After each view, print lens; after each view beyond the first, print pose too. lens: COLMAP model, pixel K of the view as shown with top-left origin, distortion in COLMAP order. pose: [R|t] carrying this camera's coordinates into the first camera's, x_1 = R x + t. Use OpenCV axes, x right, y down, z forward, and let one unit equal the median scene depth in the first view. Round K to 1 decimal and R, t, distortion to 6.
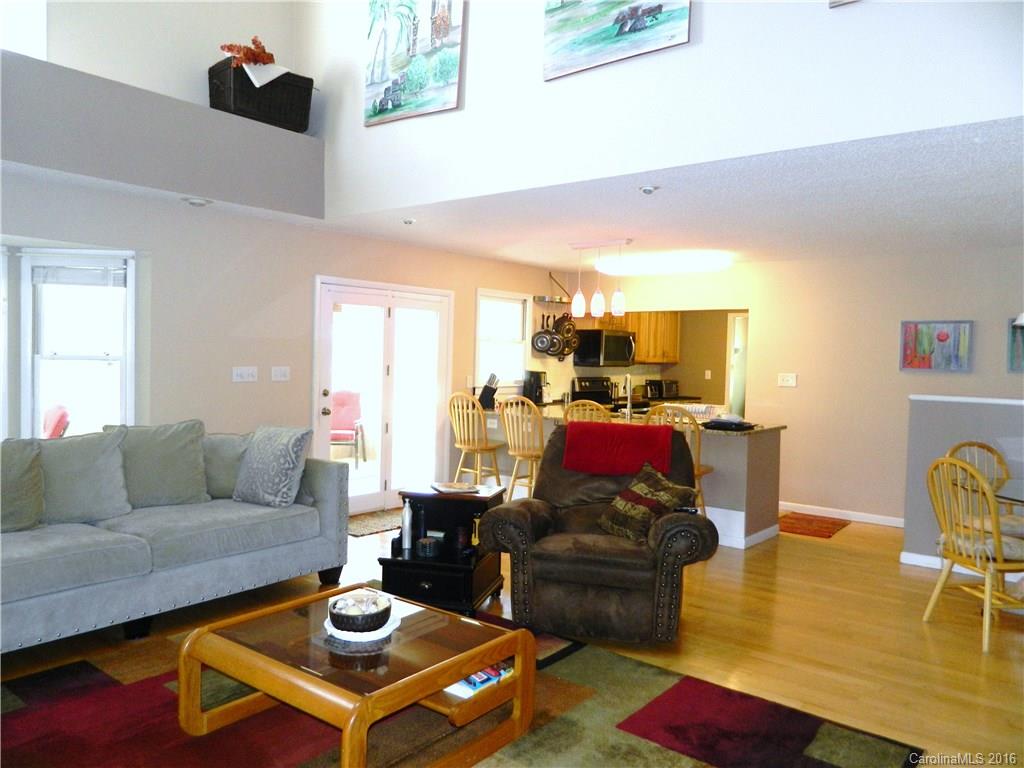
lens RADIAL K [[763.3, 0, 510.3], [0, 763.3, 385.4], [0, 0, 1]] dist [0.020930, -0.010866]
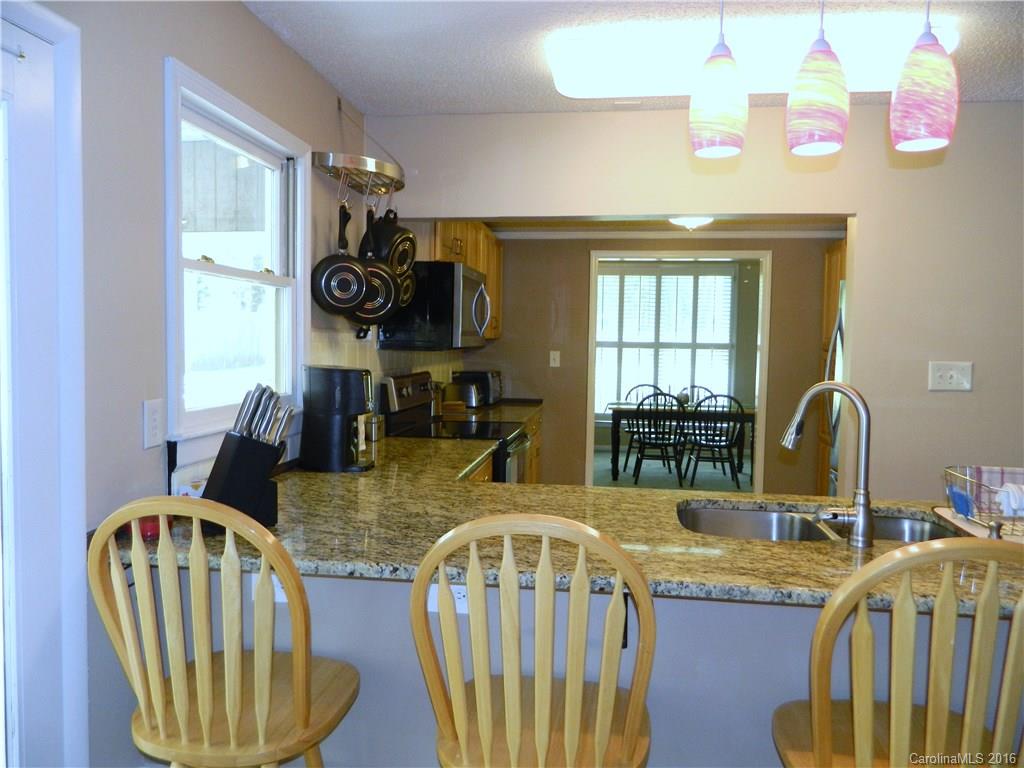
lens RADIAL K [[763.3, 0, 511.0], [0, 763.3, 382.6], [0, 0, 1]] dist [0.020930, -0.010866]
pose [[0.868894, -0.038995, 0.493460, -0.068951], [0.025298, 0.999088, 0.034406, -0.021263], [-0.494351, -0.017412, 0.869088, 0.633868]]
